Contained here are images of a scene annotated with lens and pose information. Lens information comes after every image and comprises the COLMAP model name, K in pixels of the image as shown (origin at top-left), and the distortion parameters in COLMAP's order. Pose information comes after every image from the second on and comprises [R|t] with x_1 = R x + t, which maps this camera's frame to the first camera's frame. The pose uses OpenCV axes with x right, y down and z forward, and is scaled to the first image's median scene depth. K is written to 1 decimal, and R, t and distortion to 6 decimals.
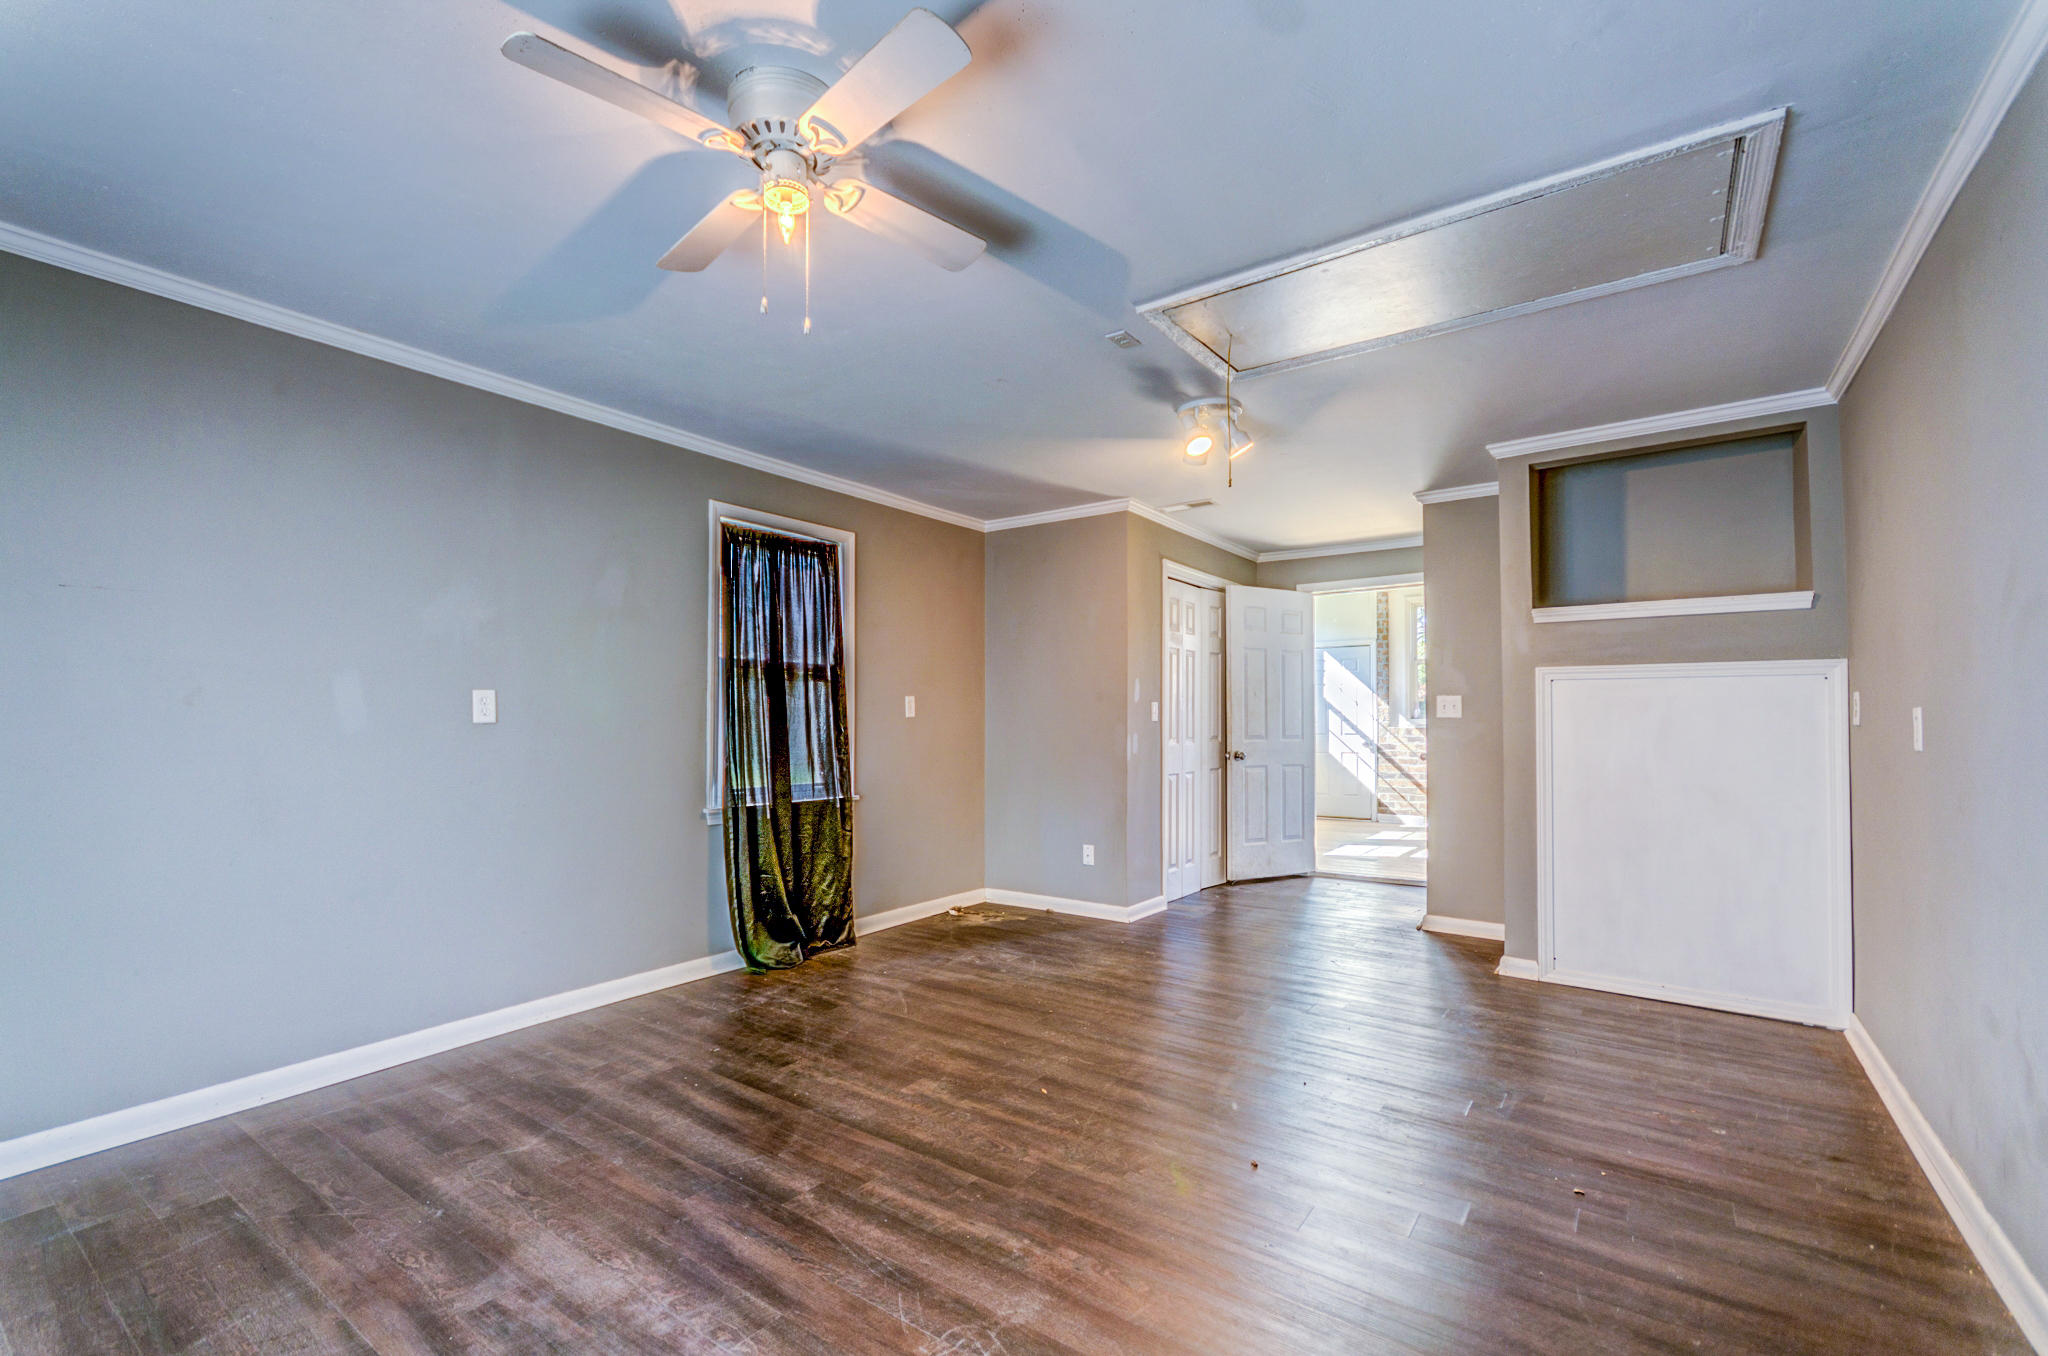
lens RADIAL K [[902.1, 0, 982.8], [0, 902.1, 708.3], [0, 0, 1]] dist [0.013616, -0.001057]
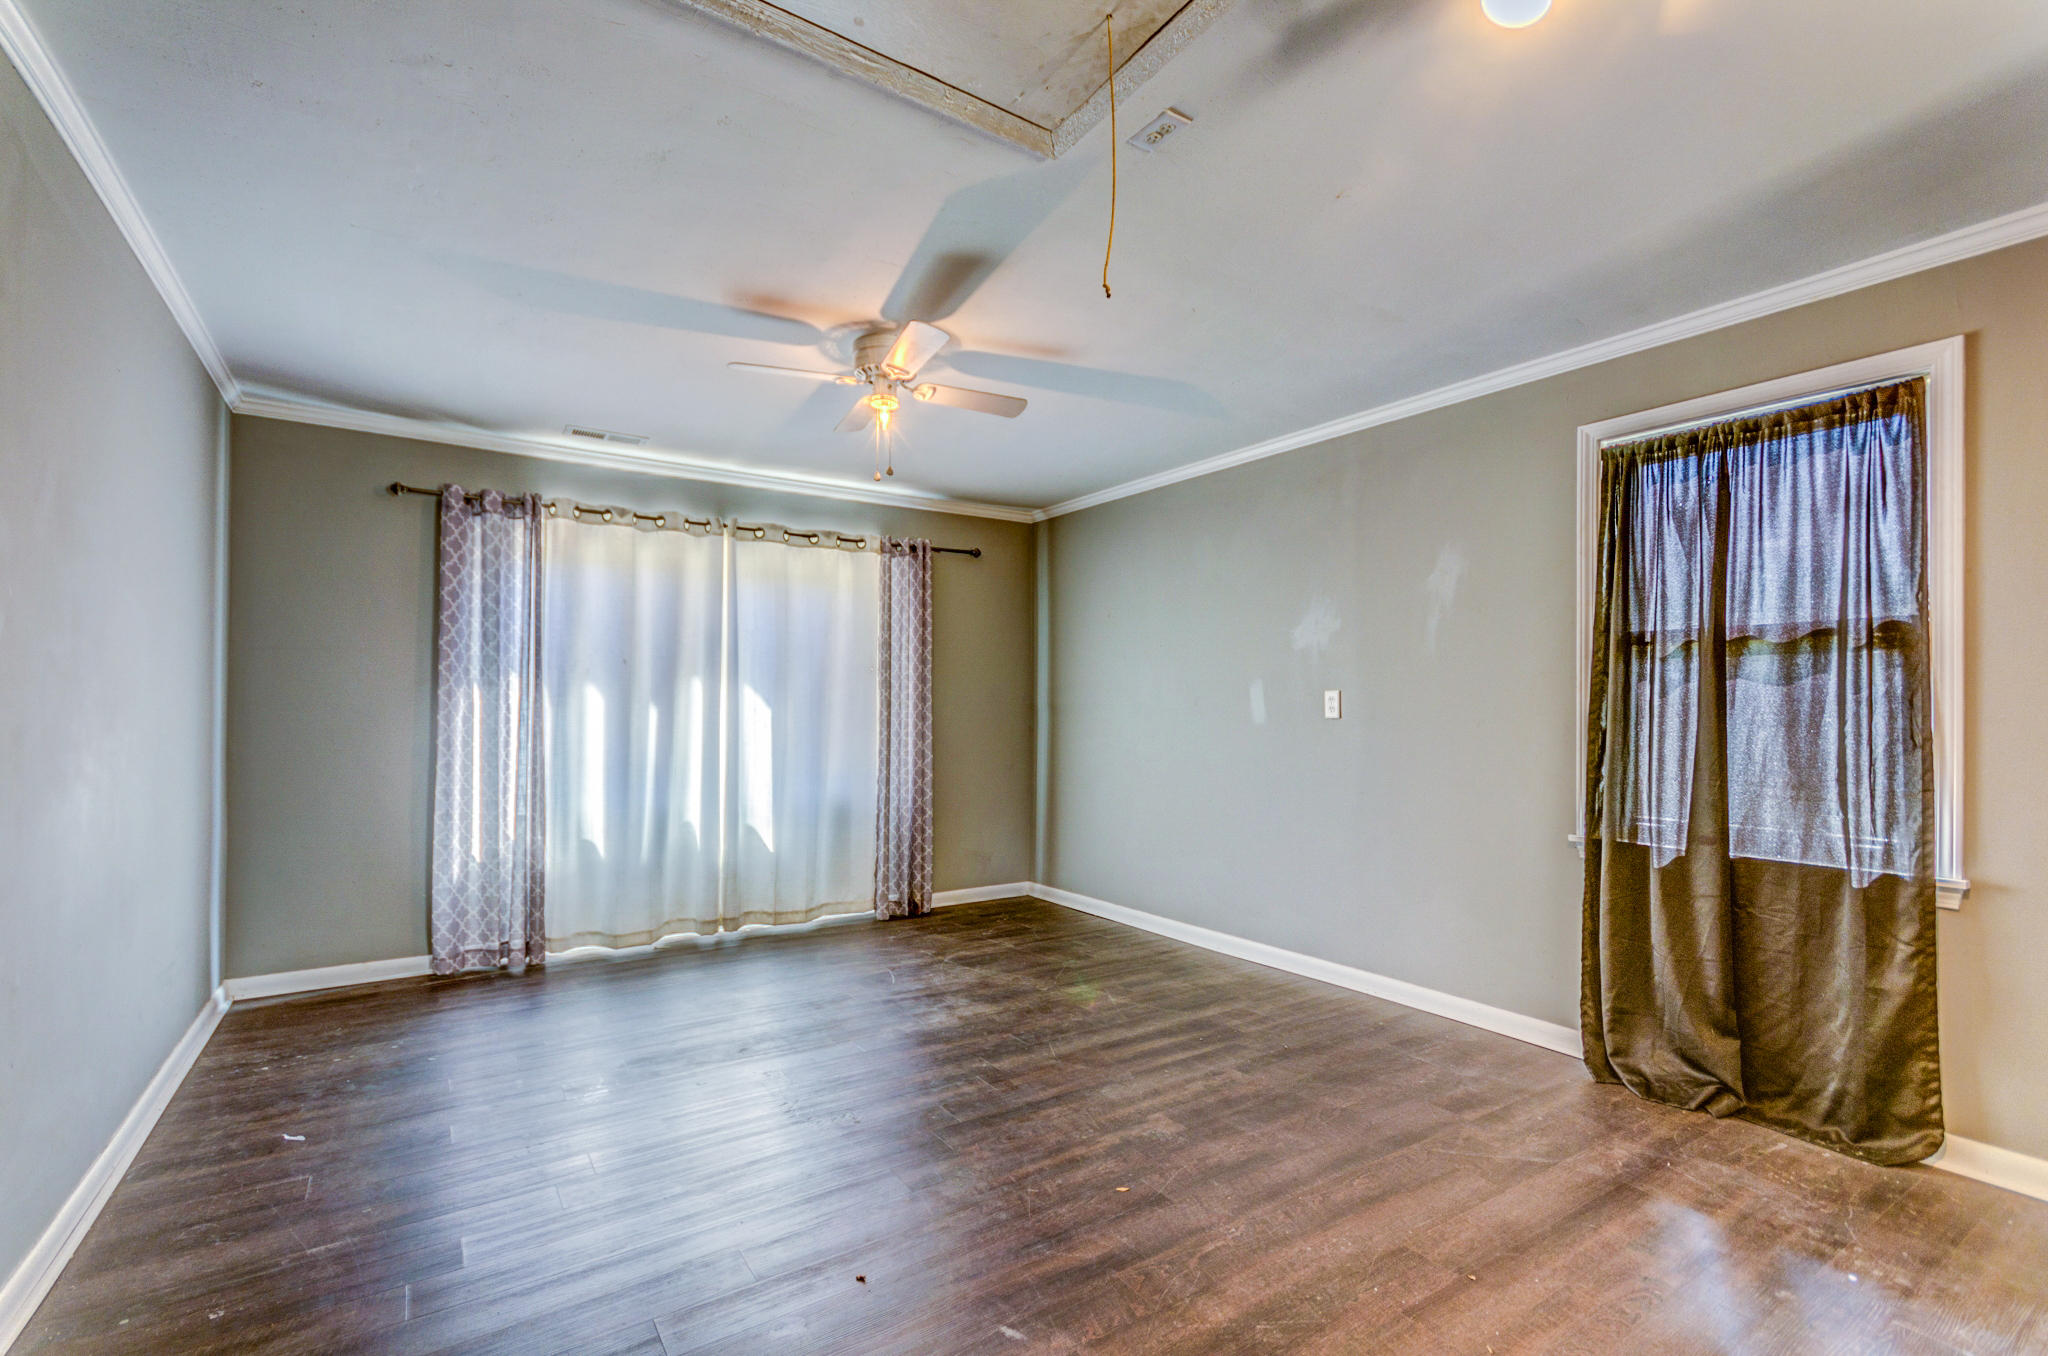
lens RADIAL K [[802.1, 0, 896.6], [0, 802.1, 714.8], [0, 0, 1]] dist [-0.012804, -0.000009]
pose [[-0.375427, 0.011124, -0.926785, 0.730574], [0.008604, 0.999927, 0.008516, -0.001933], [0.926812, -0.004777, -0.375495, 0.999901]]
